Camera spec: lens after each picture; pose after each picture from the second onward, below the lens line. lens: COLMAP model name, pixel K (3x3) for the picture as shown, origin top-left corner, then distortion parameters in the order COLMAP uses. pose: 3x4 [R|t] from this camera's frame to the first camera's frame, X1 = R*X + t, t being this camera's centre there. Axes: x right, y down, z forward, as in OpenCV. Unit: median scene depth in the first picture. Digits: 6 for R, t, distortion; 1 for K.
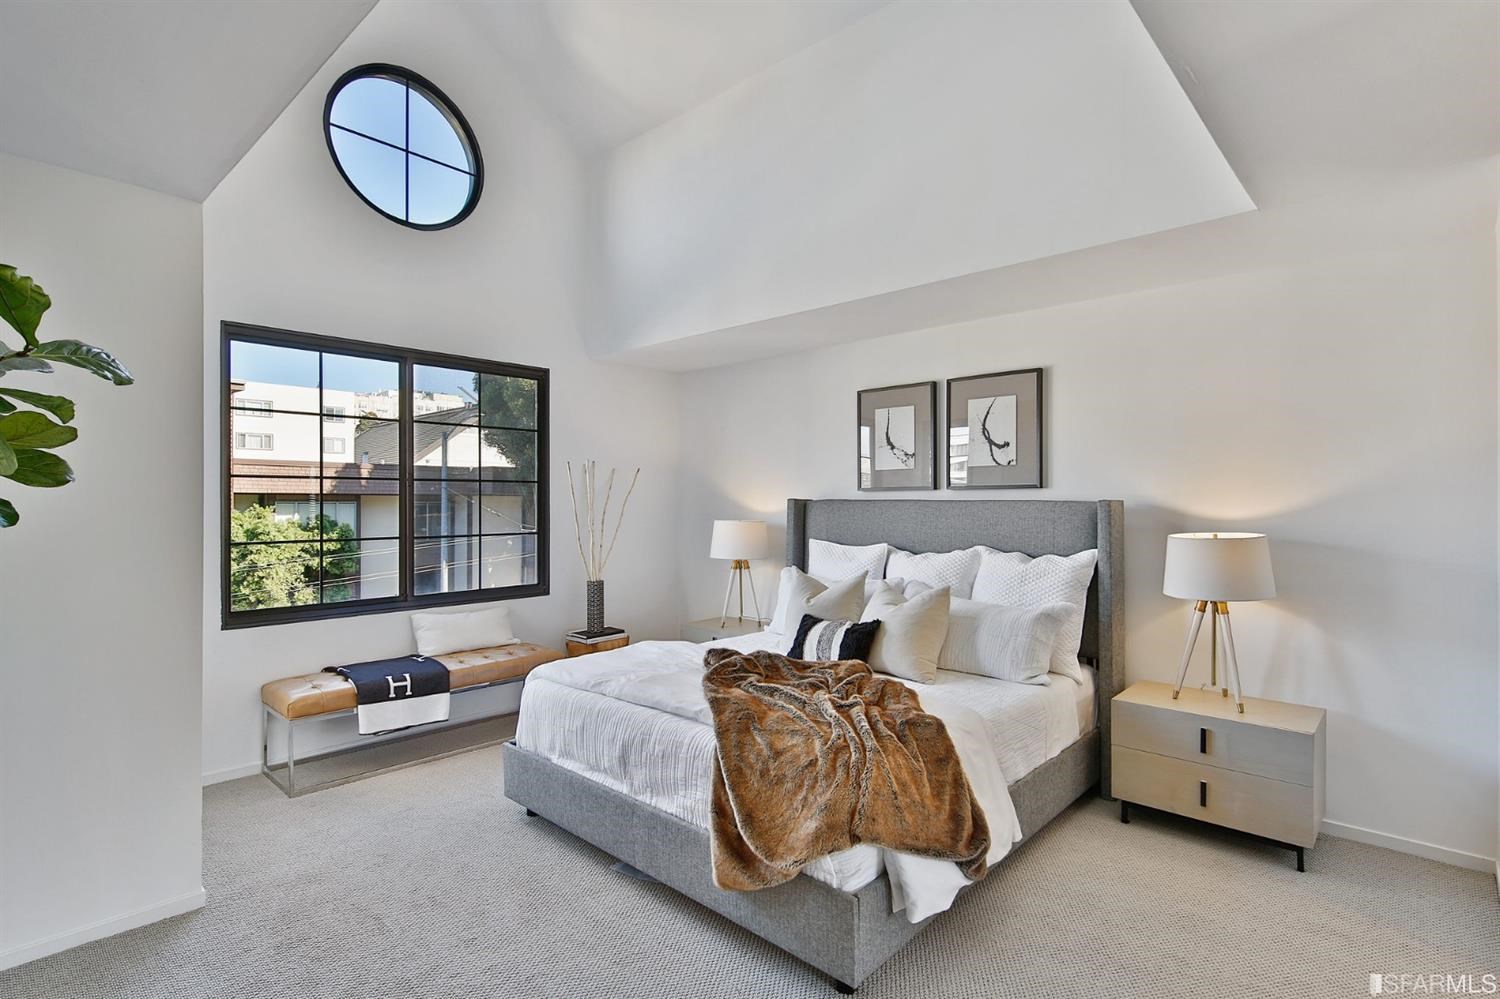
lens RADIAL K [[744.0, 0, 742.8], [0, 744.0, 494.7], [0, 0, 1]] dist [0.001247, -0.001820]
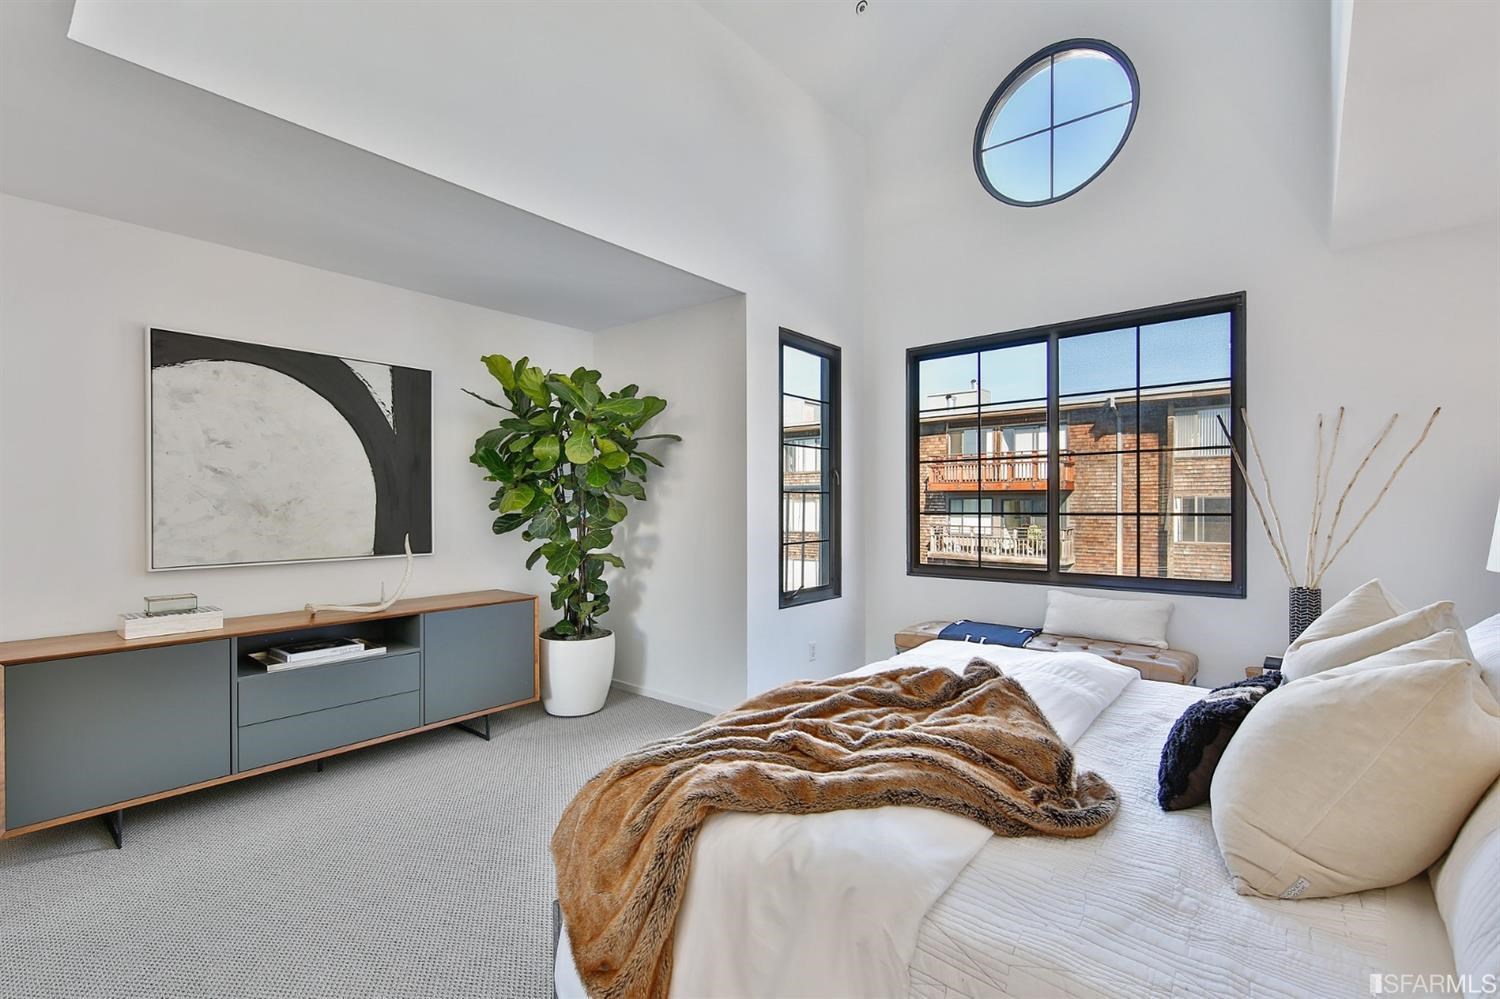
lens RADIAL K [[658.2, 0, 750.8], [0, 658.2, 507.5], [0, 0, 1]] dist [0.009897, -0.001074]
pose [[0.055870, 0.005397, -0.998423, 0.419284], [0.013282, 0.999893, 0.006148, 0.038425], [0.998350, -0.013605, 0.055792, 0.544136]]
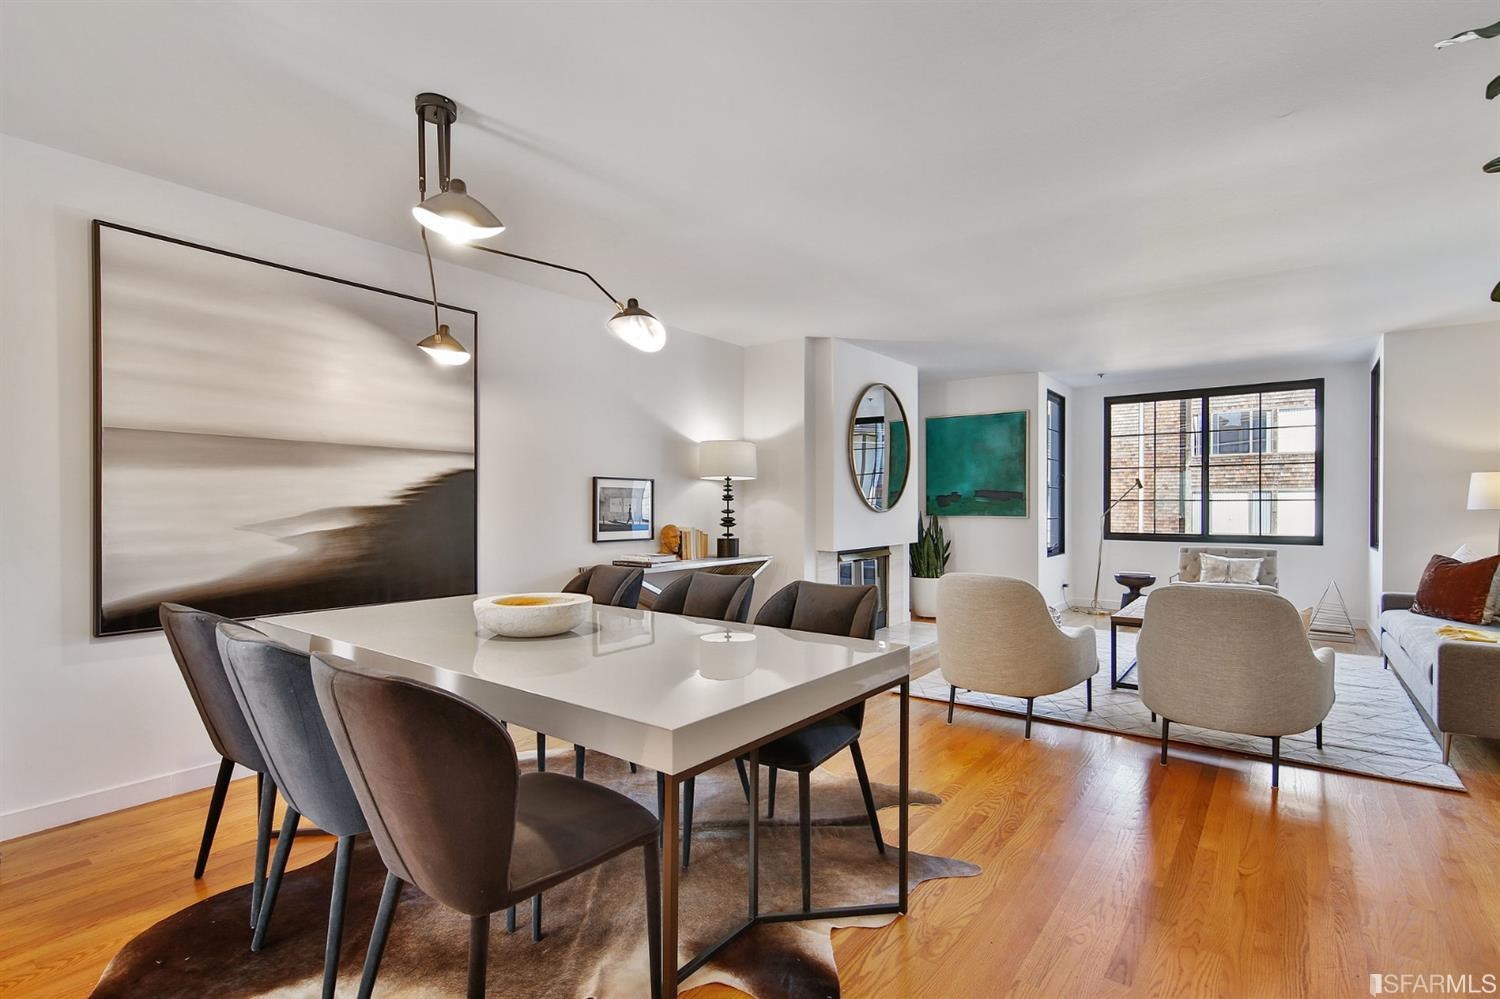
lens RADIAL K [[706.1, 0, 748.0], [0, 706.1, 509.6], [0, 0, 1]] dist [0.005975, -0.000448]
pose [[0.092447, 0.015286, -0.995600, 1.071428], [0.016093, 0.999729, 0.016844, 0.035071], [0.995588, -0.017579, 0.092176, -0.194896]]
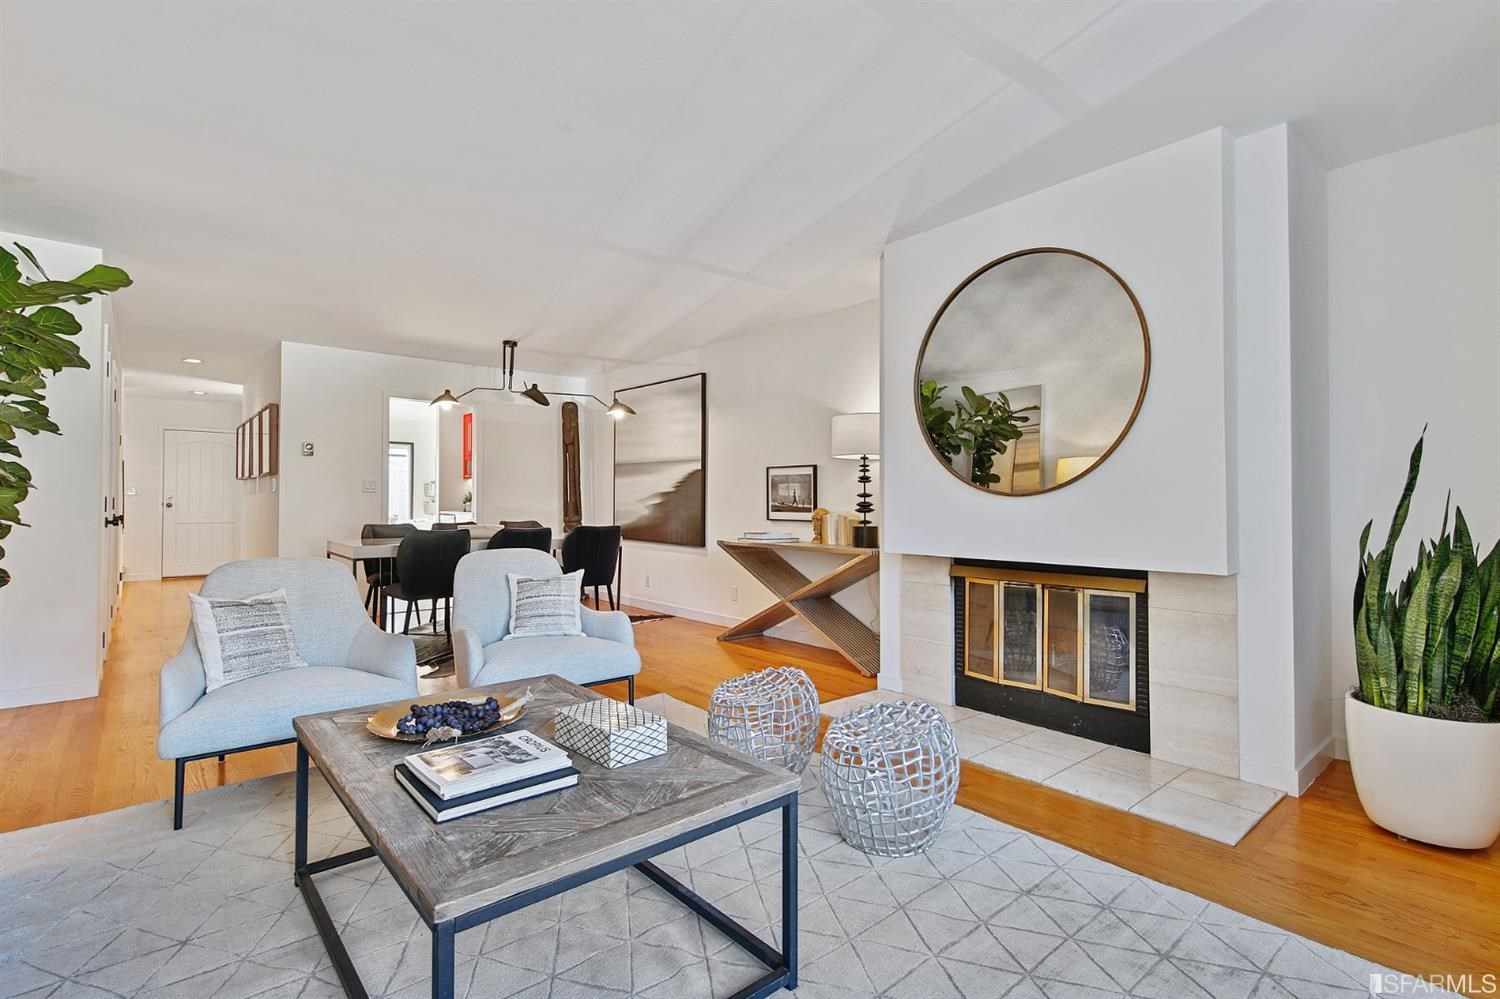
lens RADIAL K [[706.1, 0, 747.6], [0, 706.1, 494.5], [0, 0, 1]] dist [0.005975, -0.000448]
pose [[-0.994303, 0.006576, 0.106389, -0.082860], [0.003778, 0.999642, -0.026481, 0.084911], [-0.106525, -0.025928, -0.993972, 0.964152]]
